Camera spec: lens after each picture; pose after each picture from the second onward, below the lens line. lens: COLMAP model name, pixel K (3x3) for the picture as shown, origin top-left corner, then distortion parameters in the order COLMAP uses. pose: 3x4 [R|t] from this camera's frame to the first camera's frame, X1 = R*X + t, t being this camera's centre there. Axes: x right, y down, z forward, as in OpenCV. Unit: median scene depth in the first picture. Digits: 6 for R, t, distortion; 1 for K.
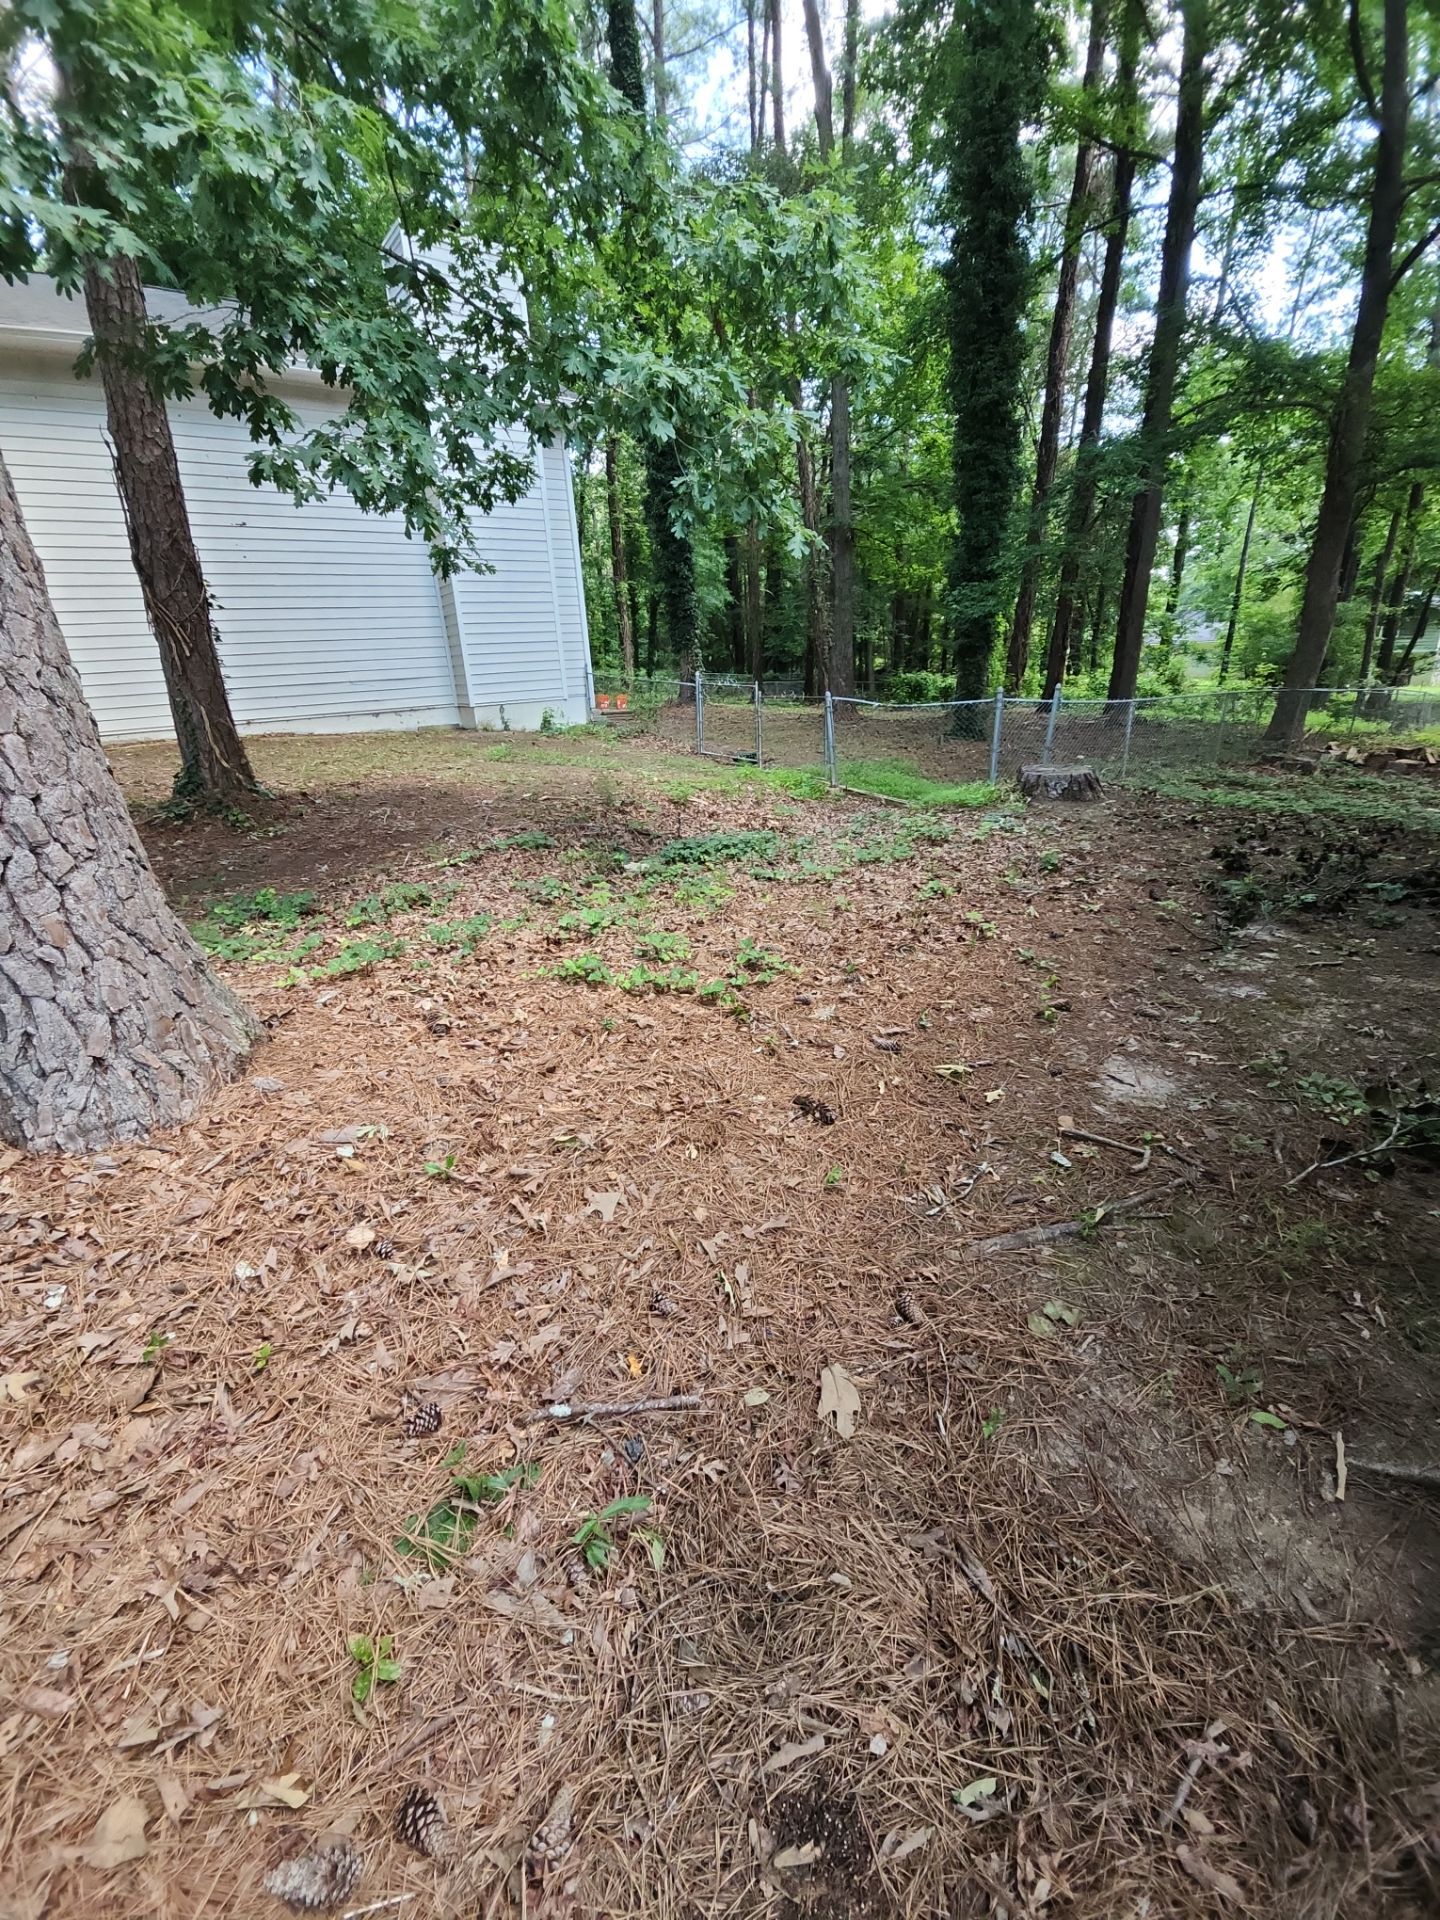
lens RADIAL K [[757.8, 0, 720.2], [0, 757.8, 947.7], [0, 0, 1]] dist [-0.002530, -0.009250]
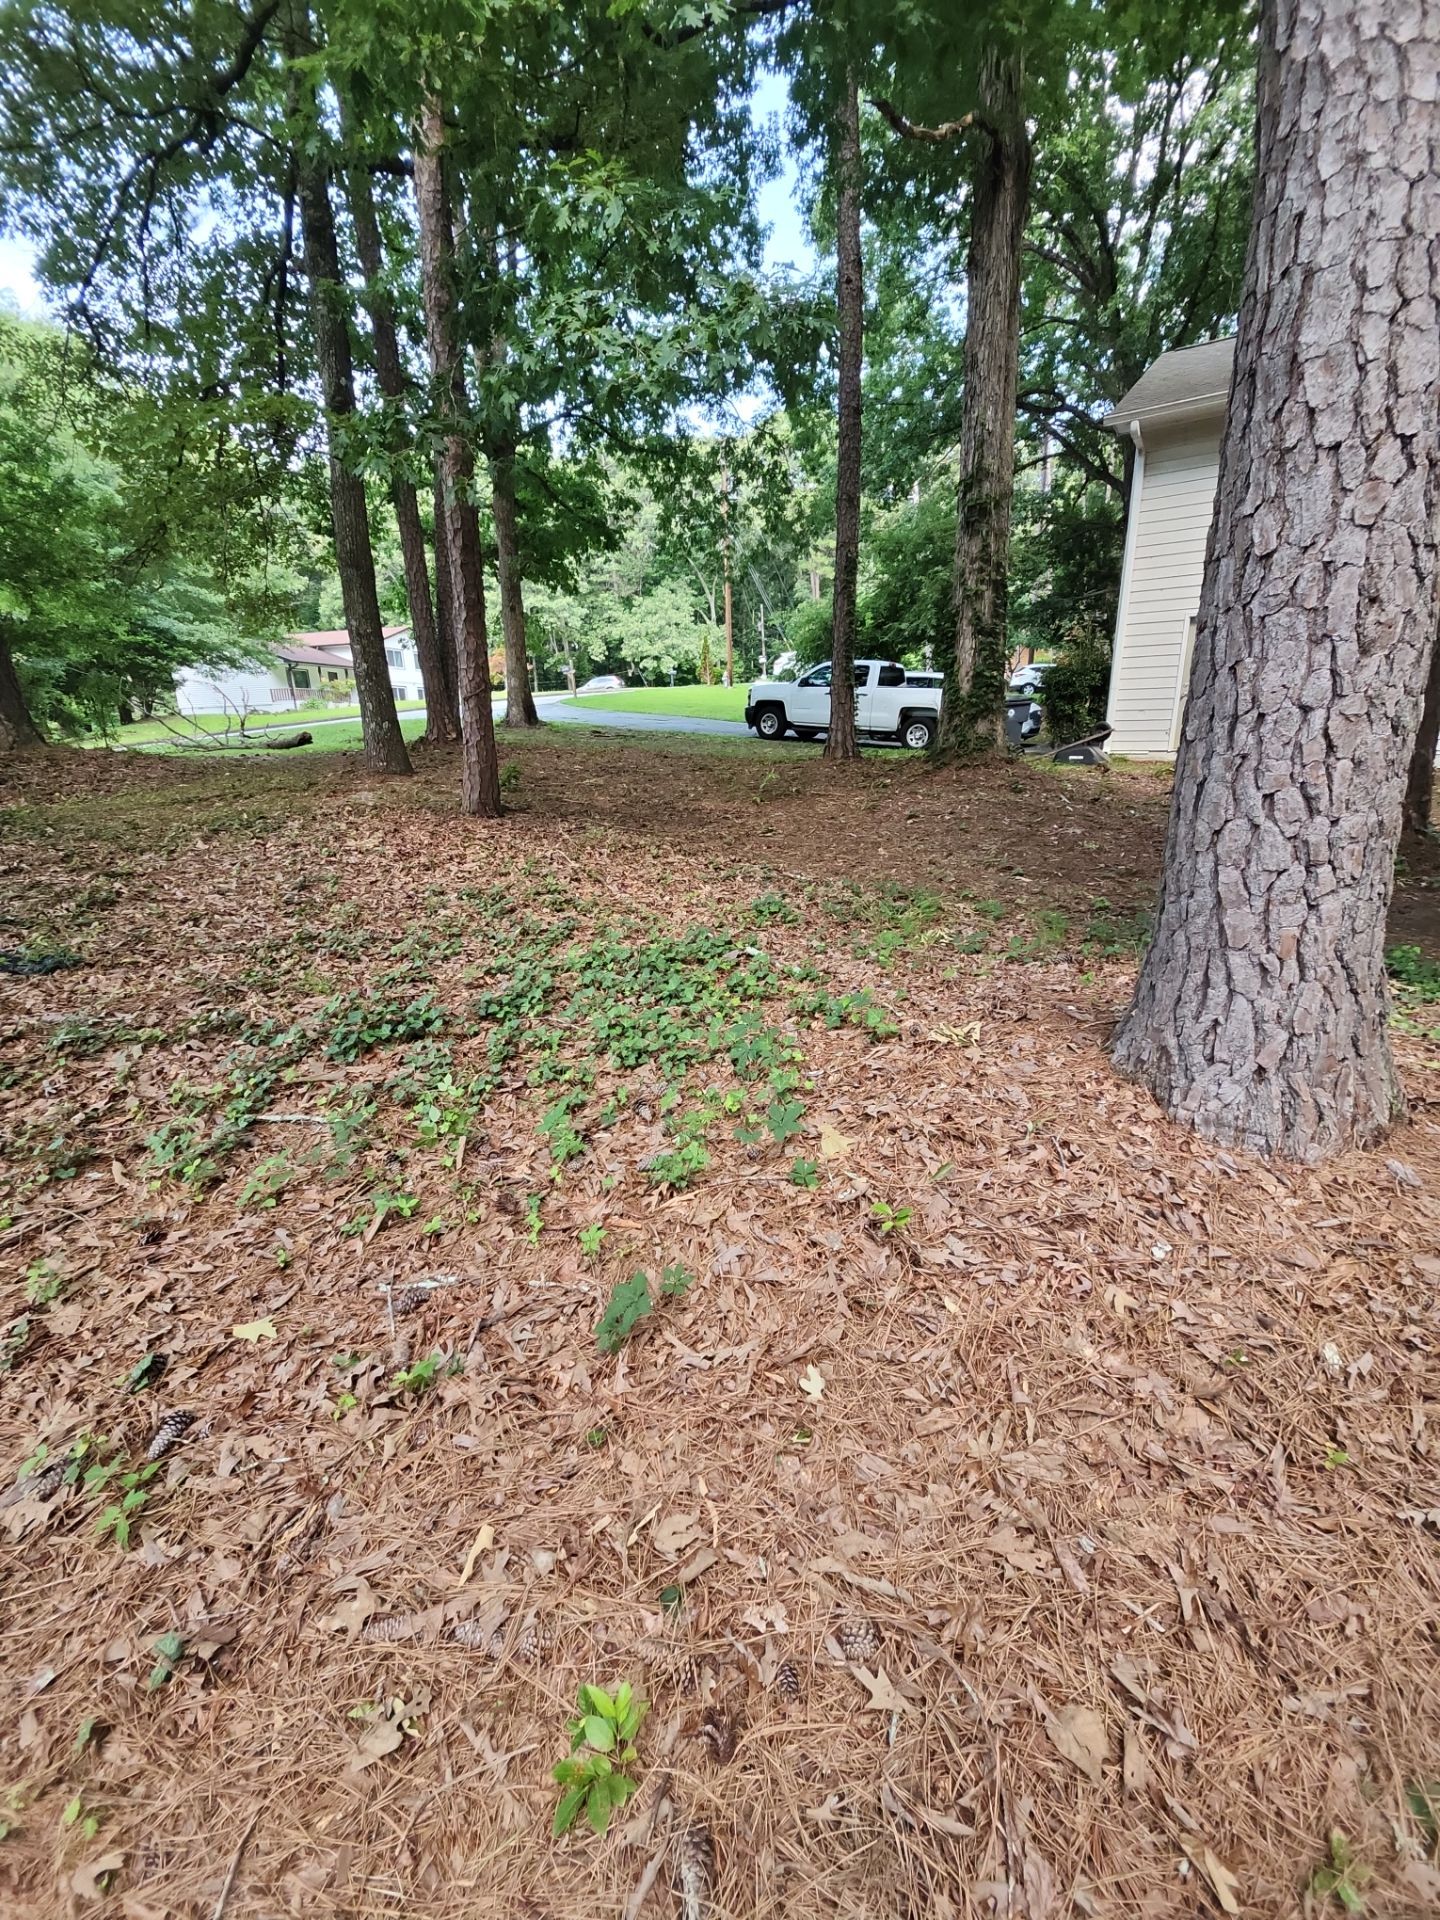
lens RADIAL K [[753.1, 0, 718.1], [0, 753.1, 951.5], [0, 0, 1]] dist [-0.003611, -0.009006]
pose [[0.317342, 0.310378, -0.896080, -0.195939], [-0.326750, 0.922847, 0.203932, 0.034446], [0.890241, 0.228078, 0.394274, -0.120944]]
